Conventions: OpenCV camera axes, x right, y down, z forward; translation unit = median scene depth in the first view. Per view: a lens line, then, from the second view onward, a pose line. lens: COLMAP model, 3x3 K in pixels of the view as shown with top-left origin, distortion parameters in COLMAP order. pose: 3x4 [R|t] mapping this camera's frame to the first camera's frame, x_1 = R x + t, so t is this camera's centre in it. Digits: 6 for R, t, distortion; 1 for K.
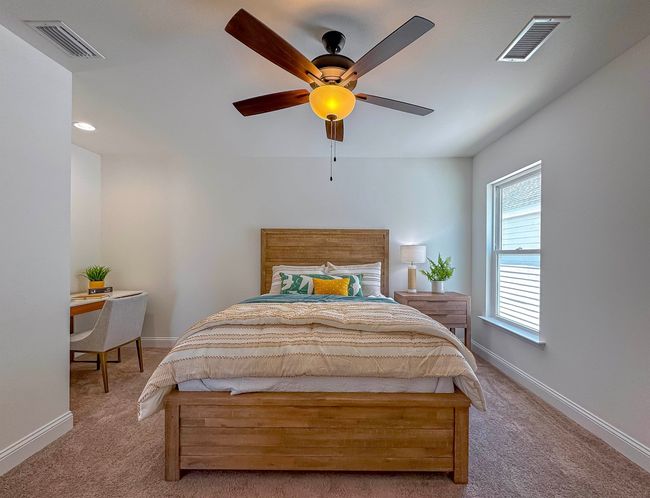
lens RADIAL K [[314.9, 0, 326.3], [0, 314.9, 251.6], [0, 0, 1]] dist [-0.000366, -0.000472]
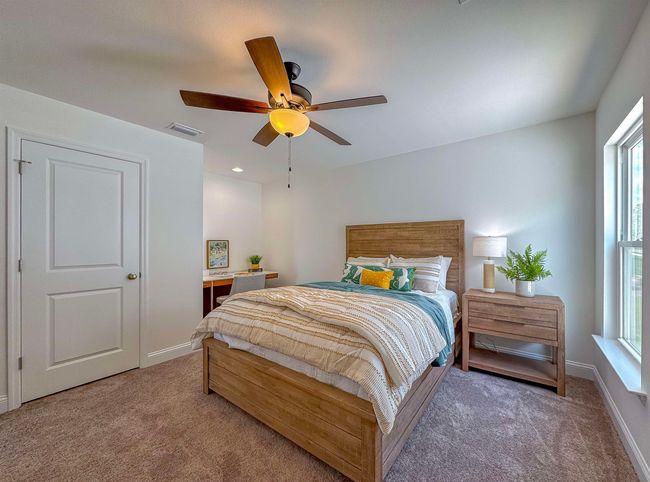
lens RADIAL K [[272.1, 0, 327.9], [0, 272.1, 240.3], [0, 0, 1]] dist [-0.001158, 0.000041]
pose [[0.781750, -0.015353, -0.623403, 0.412358], [0.011141, 0.999881, -0.010655, -0.007661], [0.623492, 0.001384, 0.781828, 0.155395]]
